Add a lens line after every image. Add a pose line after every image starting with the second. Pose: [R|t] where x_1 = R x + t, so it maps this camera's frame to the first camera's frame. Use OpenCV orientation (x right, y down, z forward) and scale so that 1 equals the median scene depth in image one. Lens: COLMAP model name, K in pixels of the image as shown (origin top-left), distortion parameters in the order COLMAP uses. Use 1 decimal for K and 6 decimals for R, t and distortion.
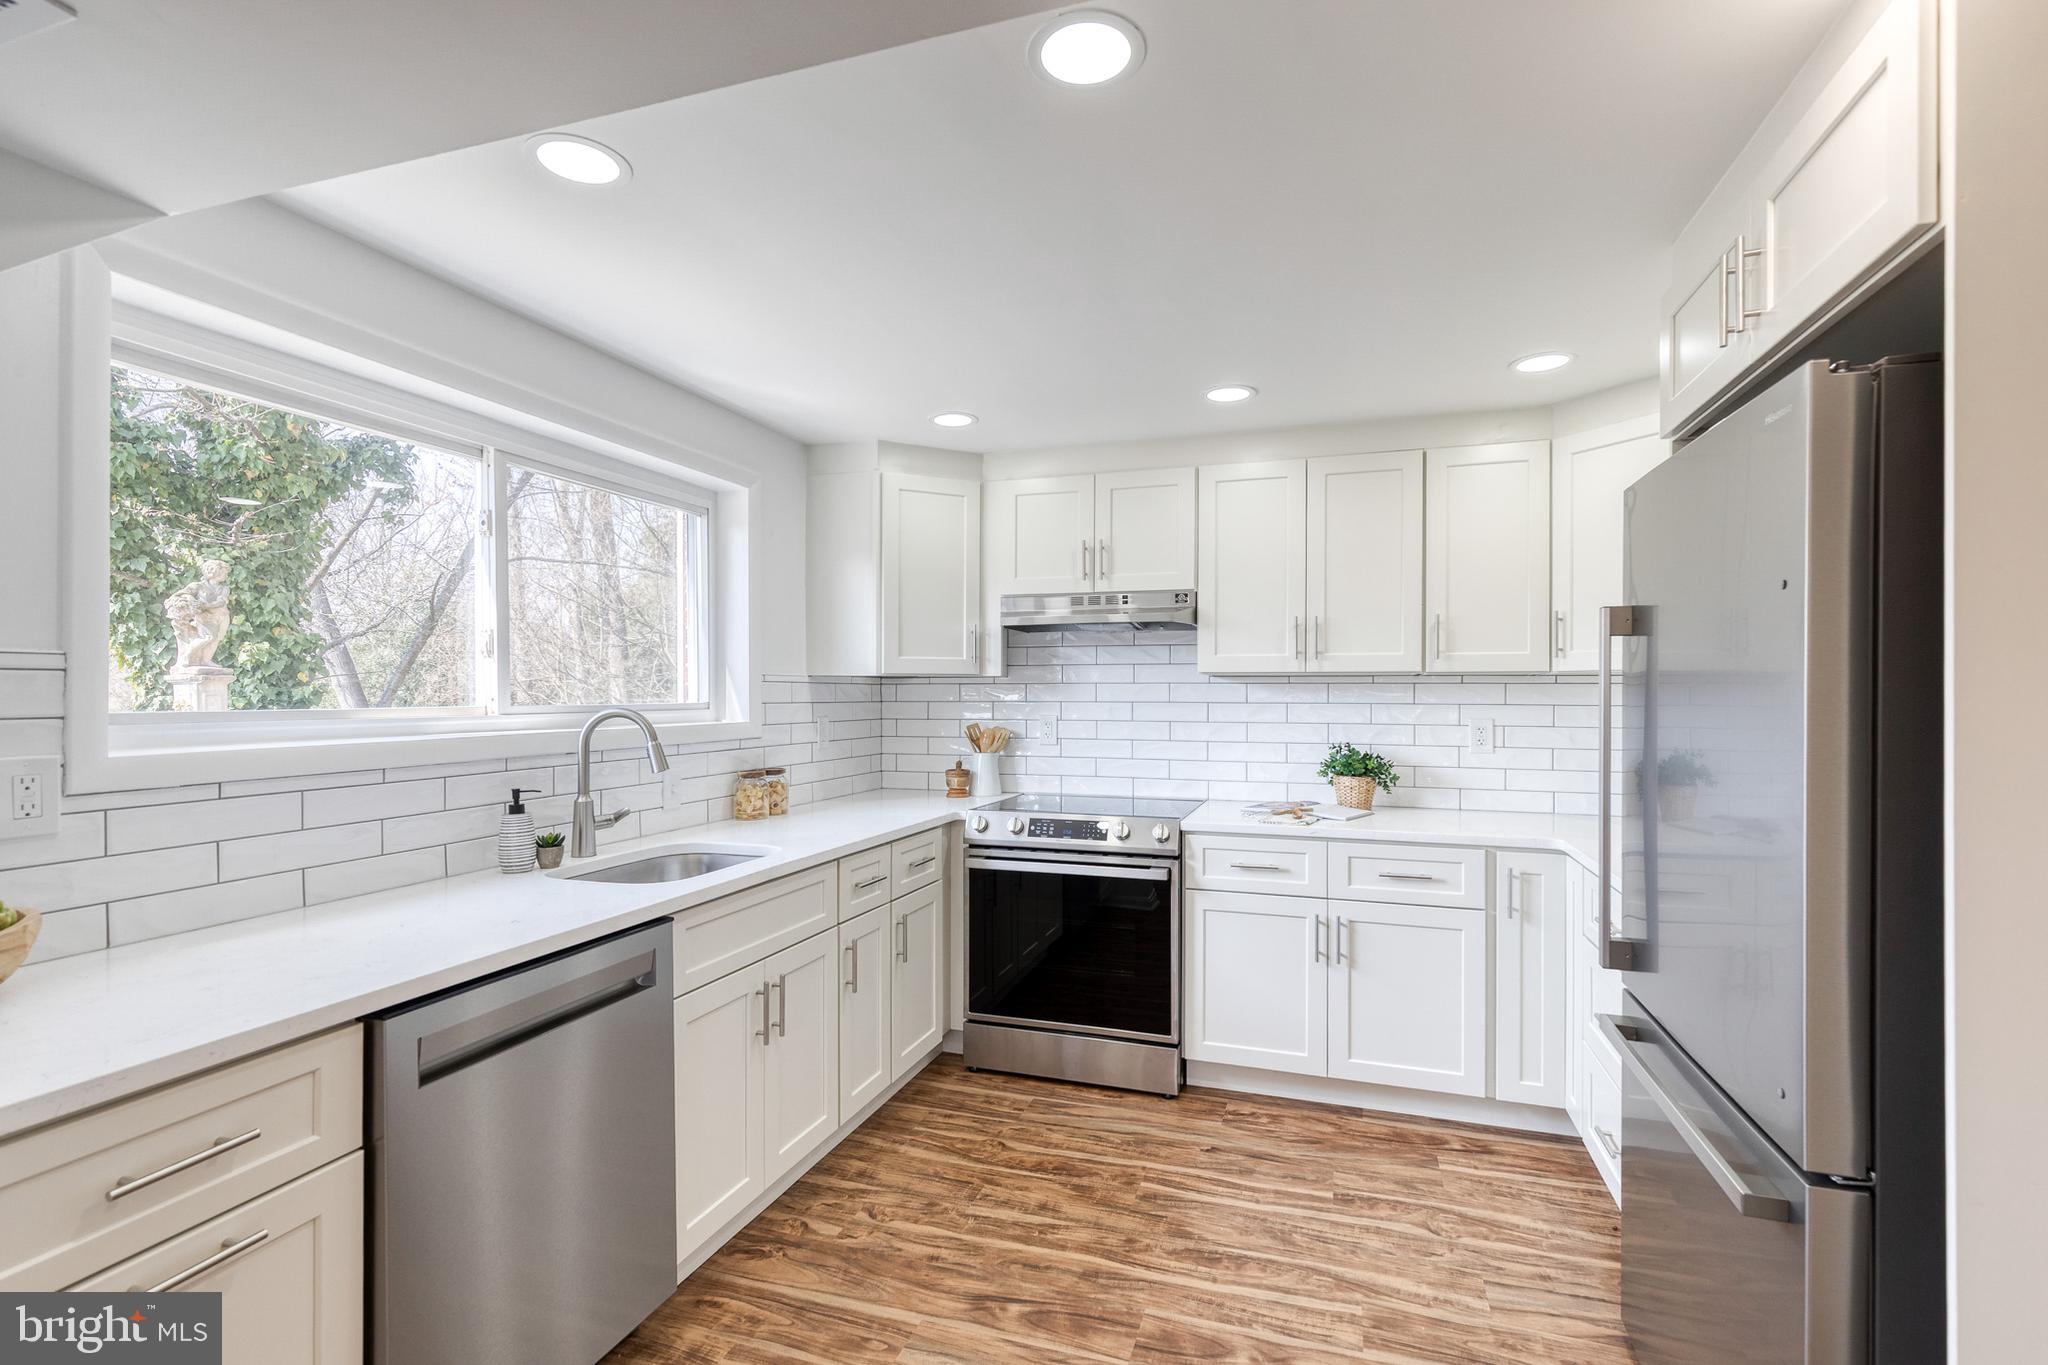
lens RADIAL K [[923.1, 0, 1044.0], [0, 923.1, 690.3], [0, 0, 1]] dist [0.011234, -0.003421]
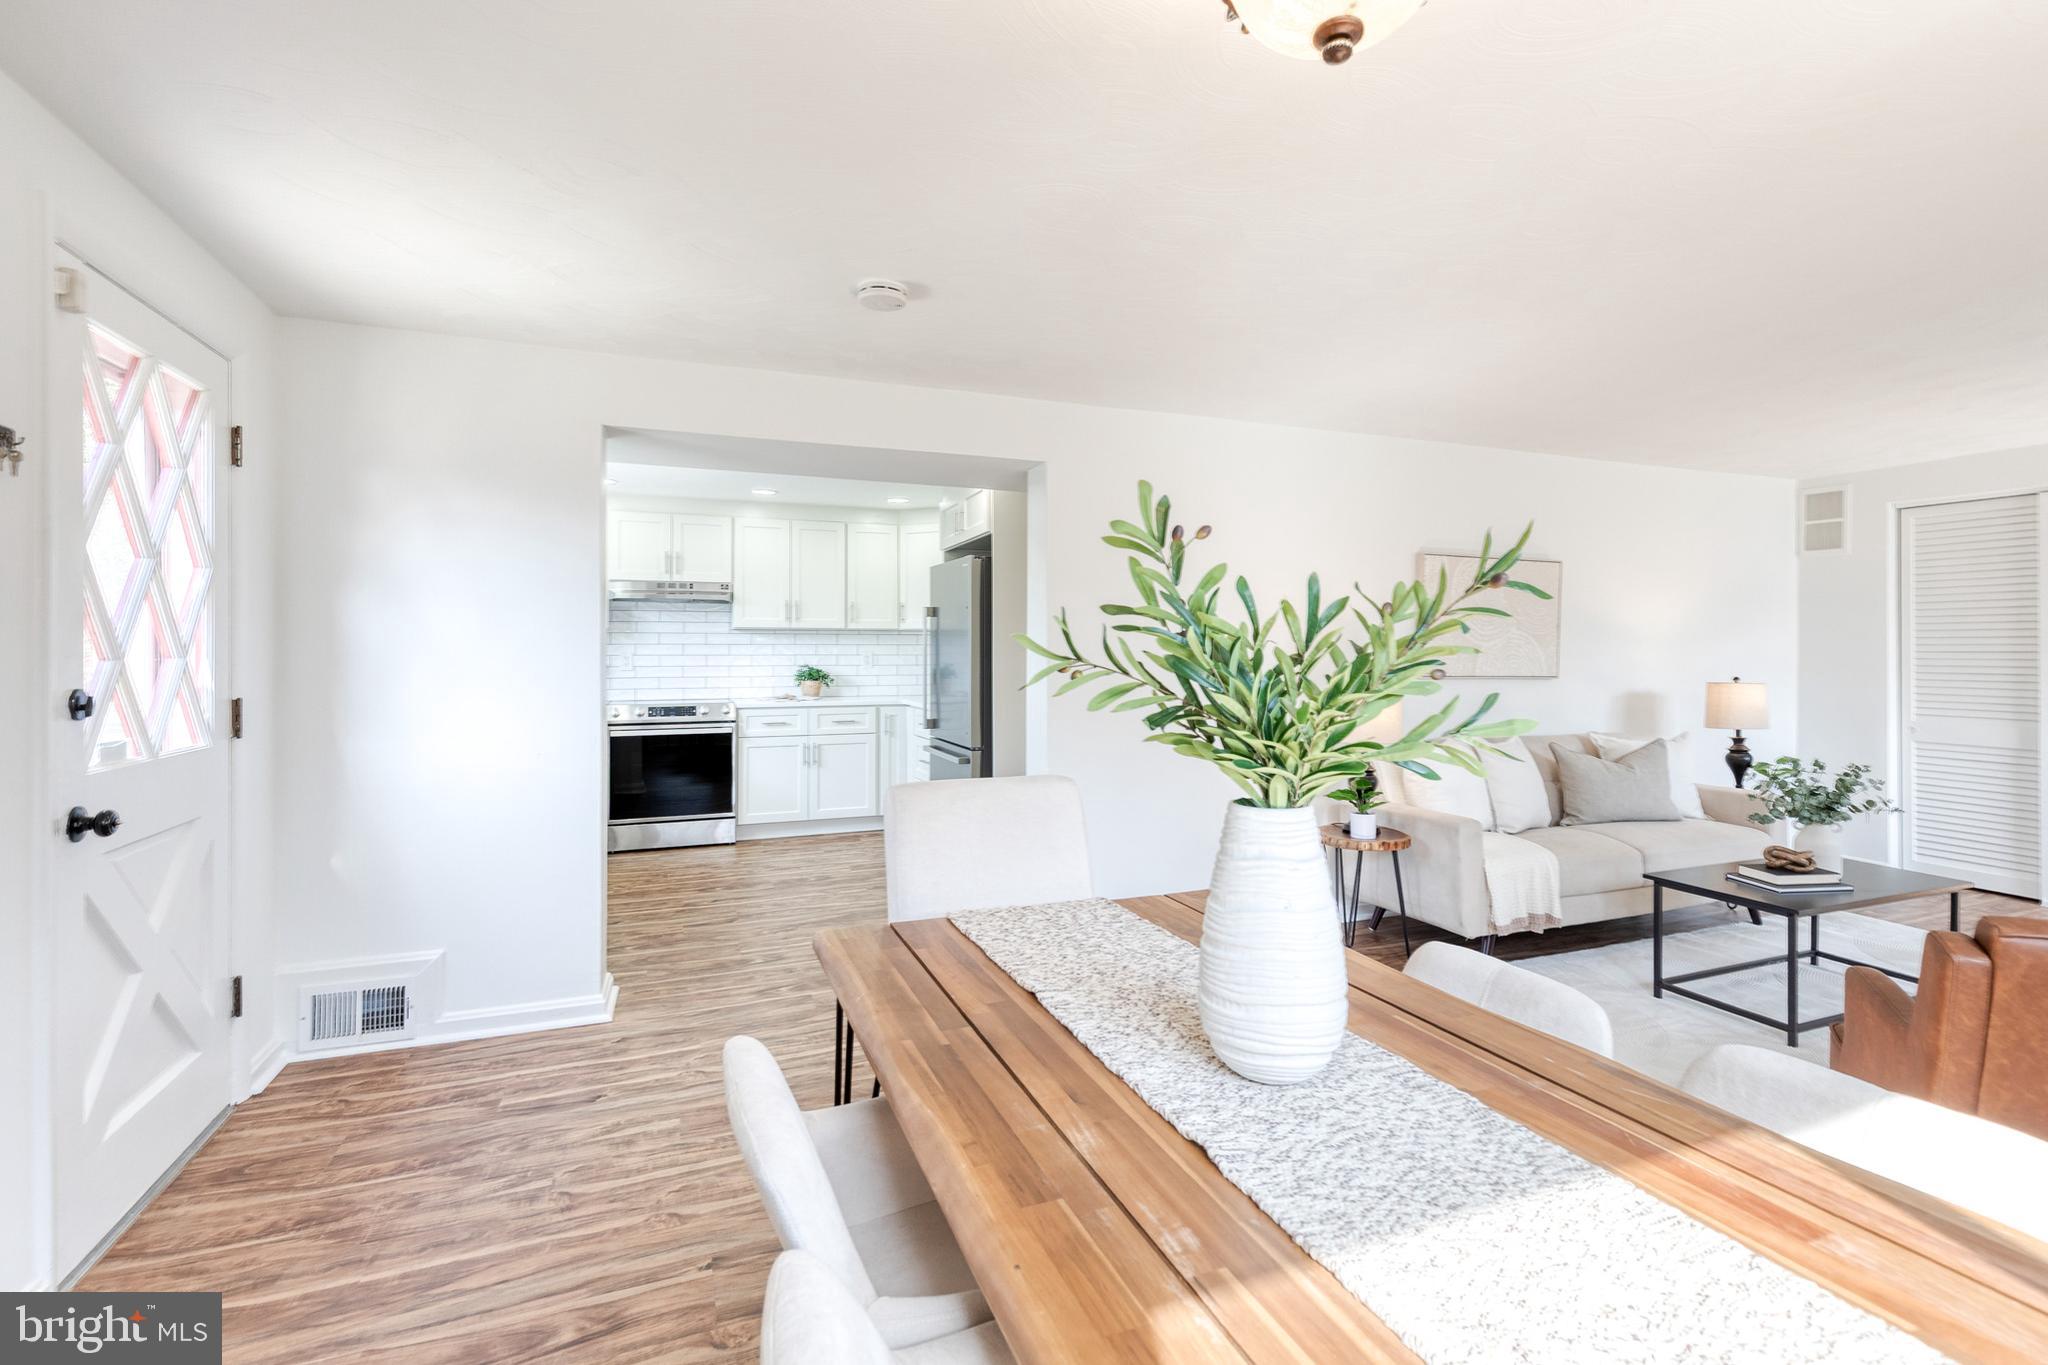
lens RADIAL K [[923.1, 0, 1059.6], [0, 923.1, 648.3], [0, 0, 1]] dist [0.011234, -0.003421]
pose [[0.750954, -0.001532, 0.660353, -0.589694], [-0.002195, 0.999986, 0.004815, 0.012887], [-0.660351, -0.005065, 0.750940, -0.865477]]
